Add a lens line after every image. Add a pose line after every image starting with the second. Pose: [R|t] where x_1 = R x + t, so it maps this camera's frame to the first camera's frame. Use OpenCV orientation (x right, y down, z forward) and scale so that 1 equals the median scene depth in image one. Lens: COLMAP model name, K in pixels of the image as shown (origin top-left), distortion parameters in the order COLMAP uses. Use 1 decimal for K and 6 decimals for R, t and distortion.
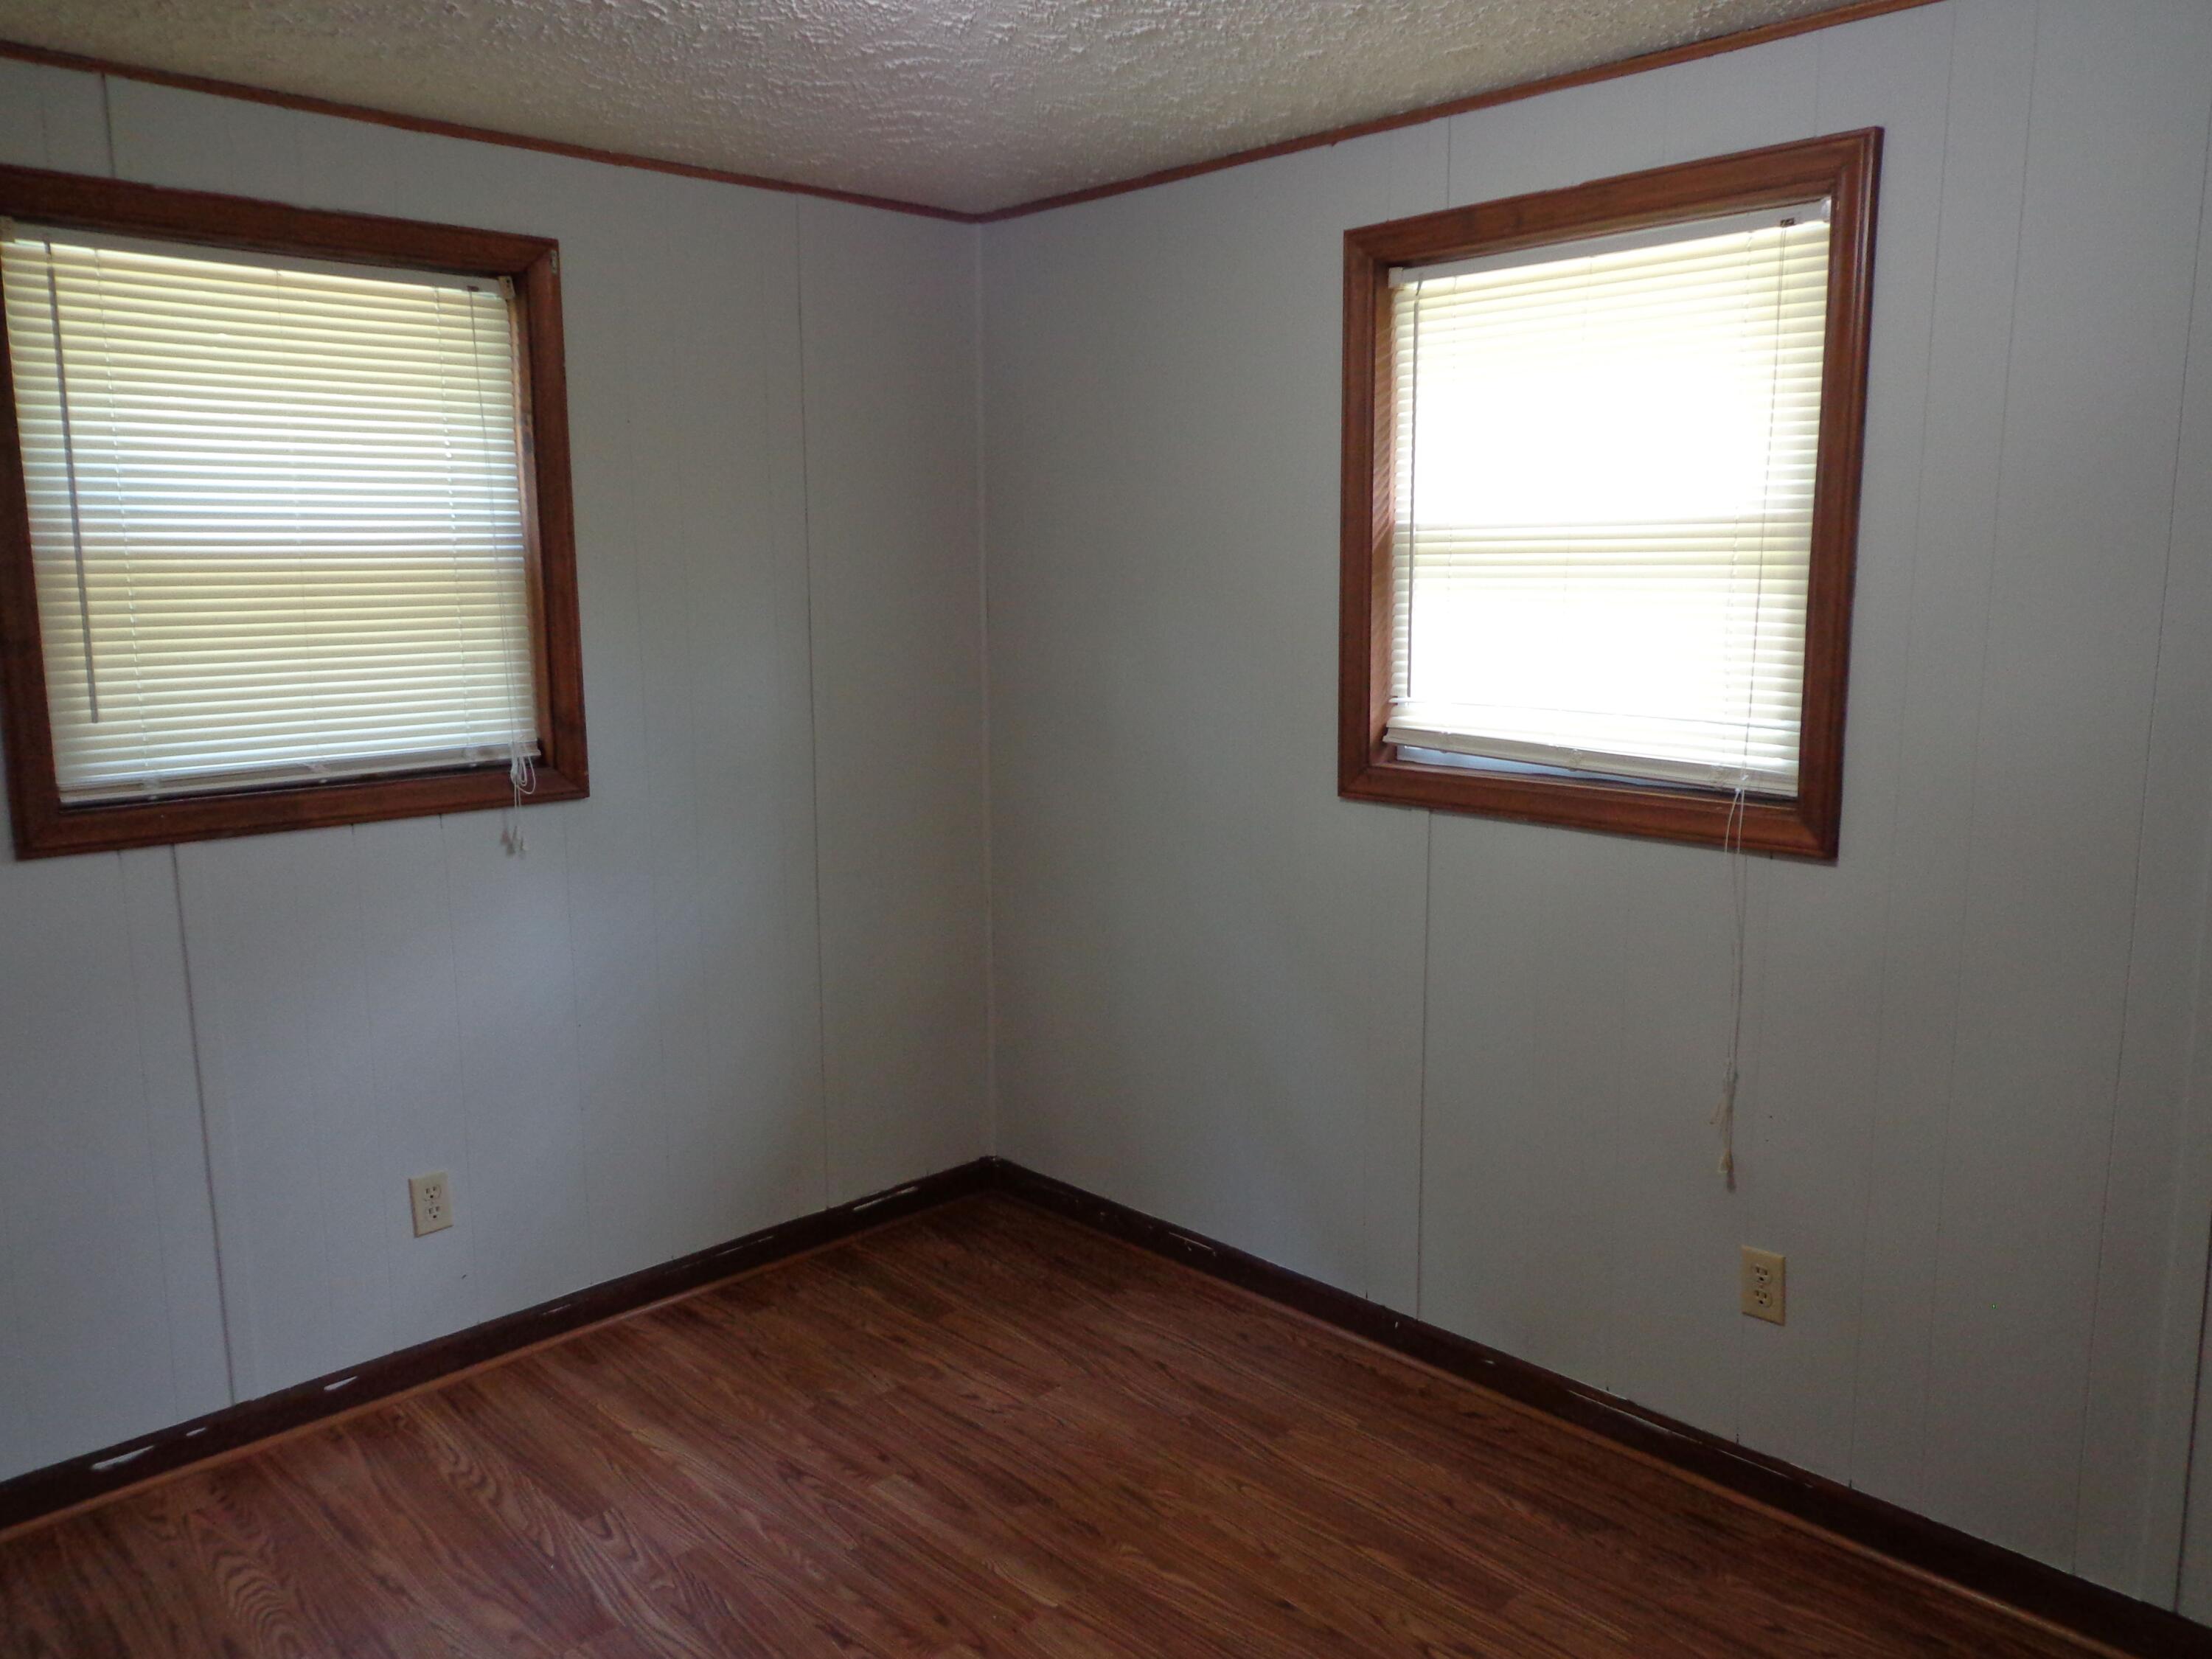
lens RADIAL K [[1709.3, 0, 1106.0], [0, 1709.3, 829.5], [0, 0, 1]] dist [-0.030863, 0.018224]
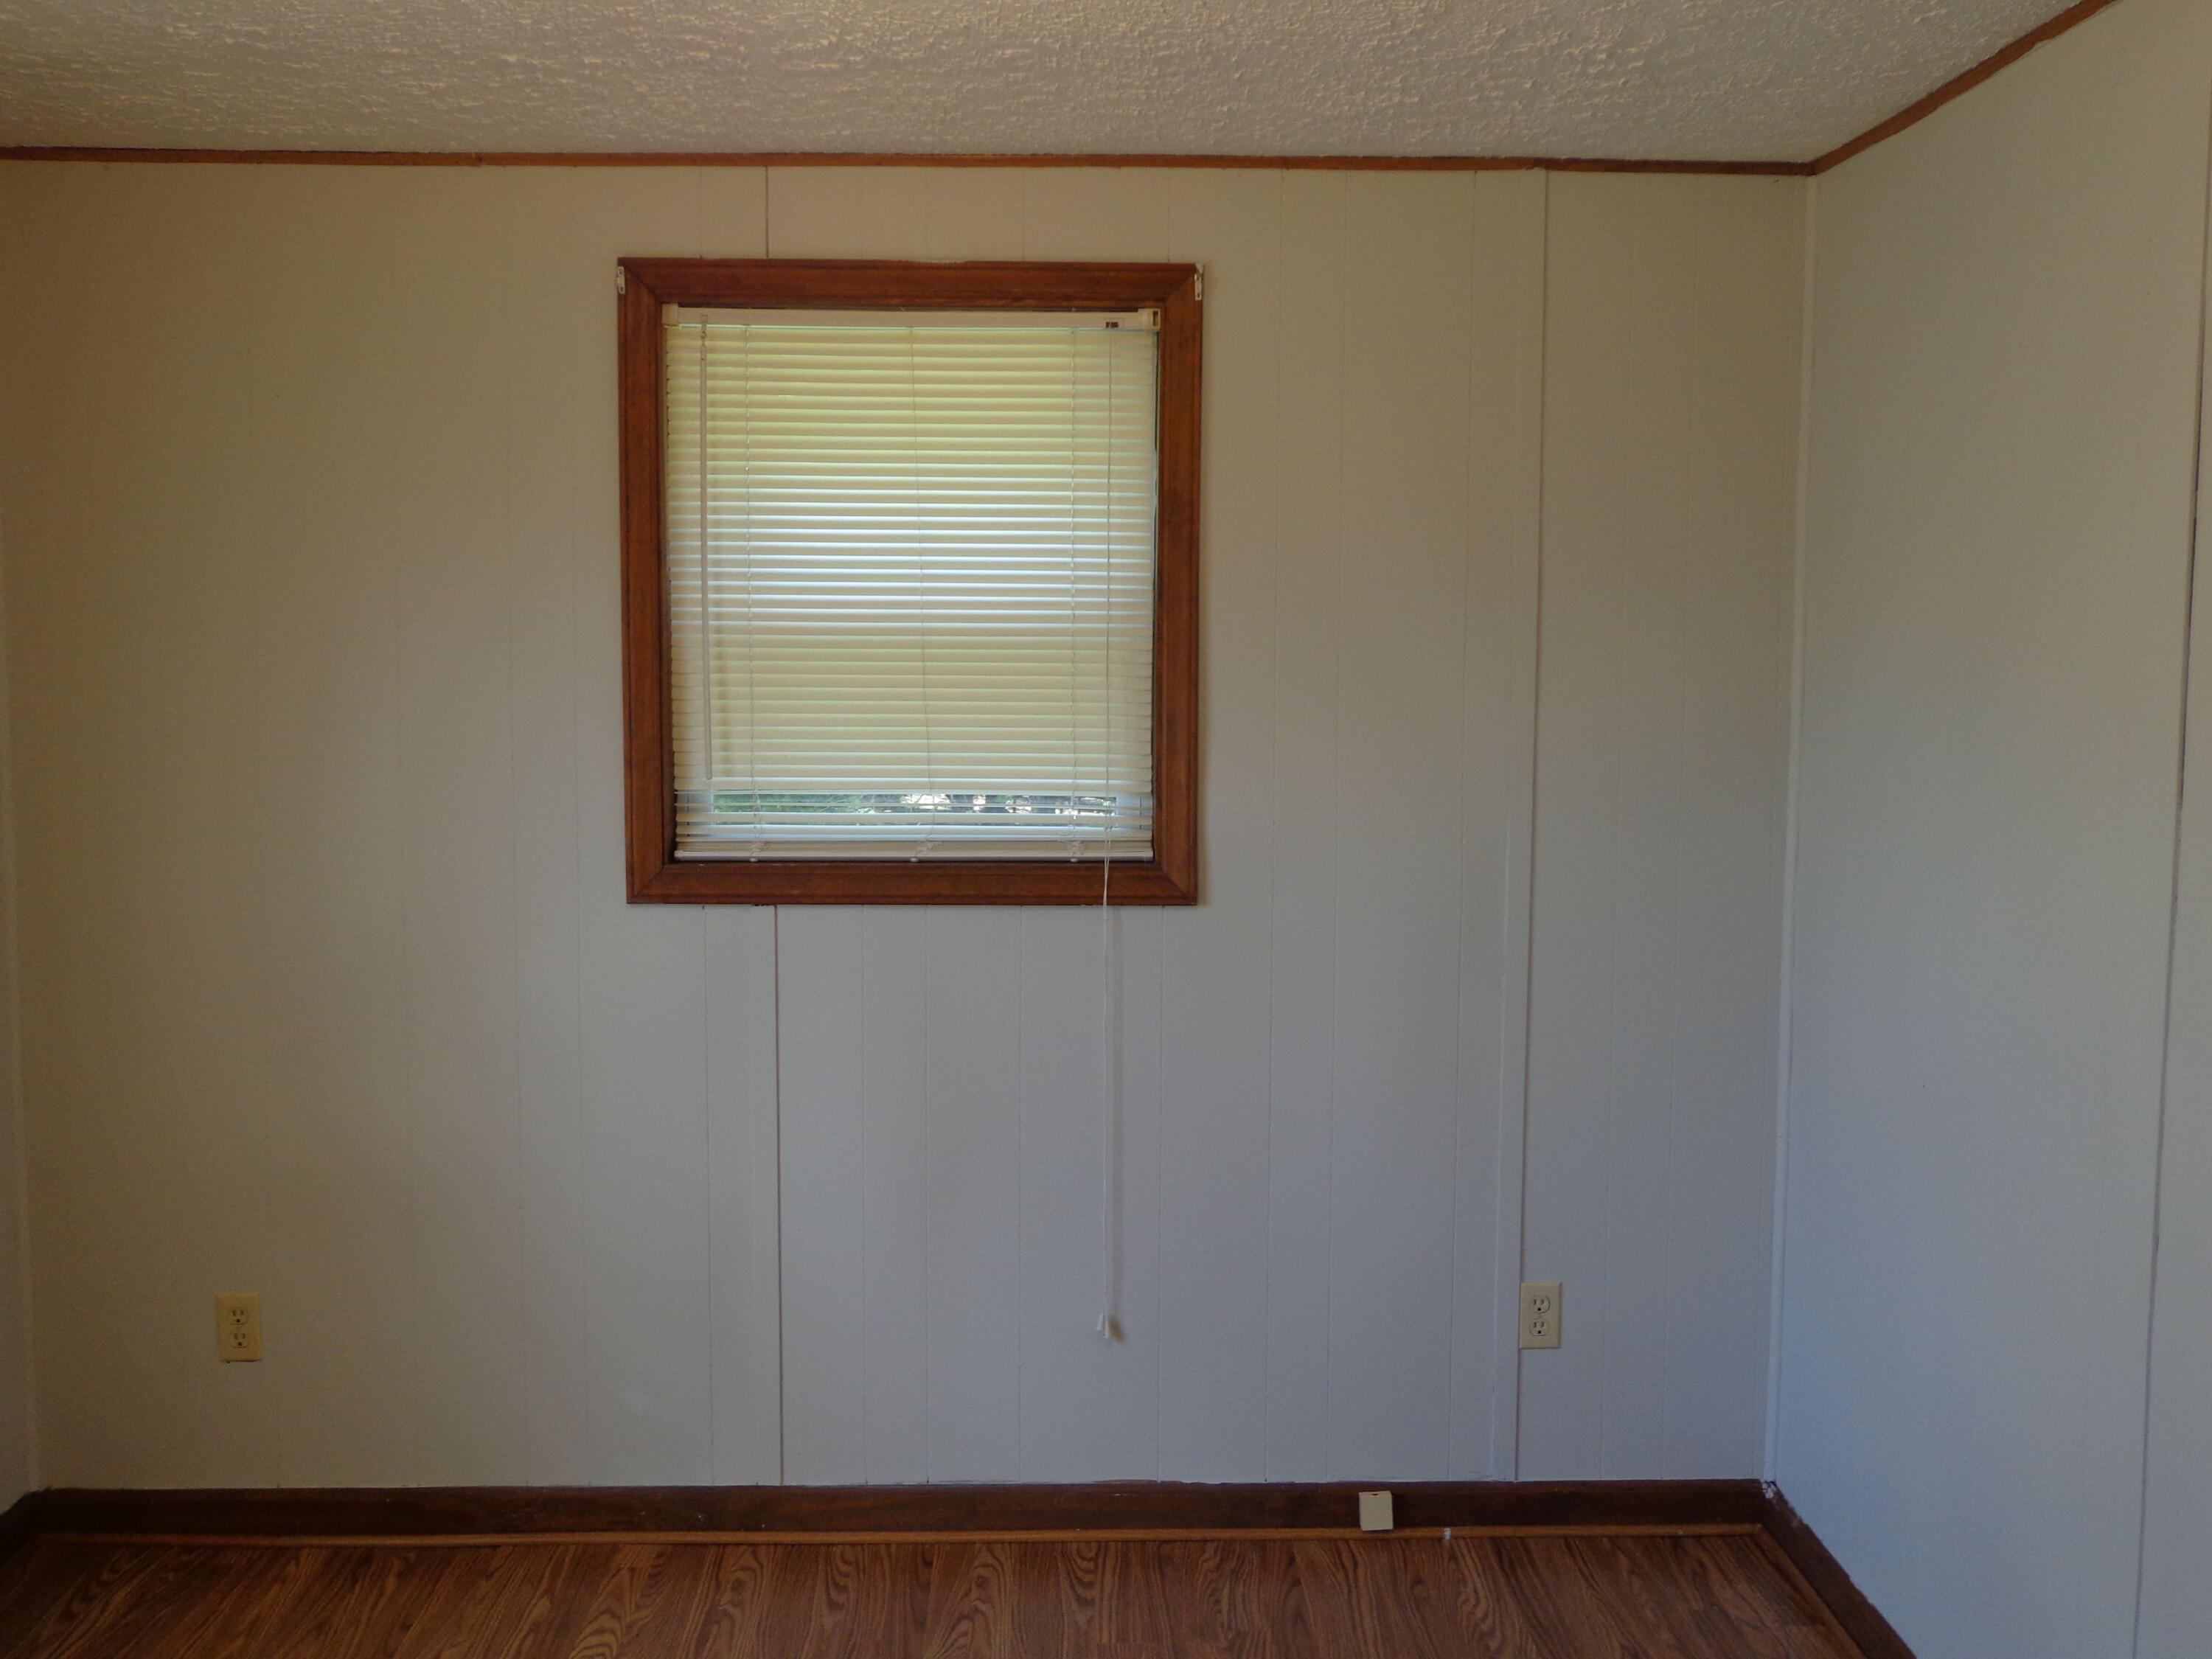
lens RADIAL K [[1833.3, 0, 1104.3], [0, 1833.3, 787.4], [0, 0, 1]] dist [-0.037581, 0.003872]
pose [[0.724984, 0.066830, -0.685516, 0.323335], [-0.121232, 0.992124, -0.031492, -0.049413], [0.678013, 0.105938, 0.727376, 0.338030]]
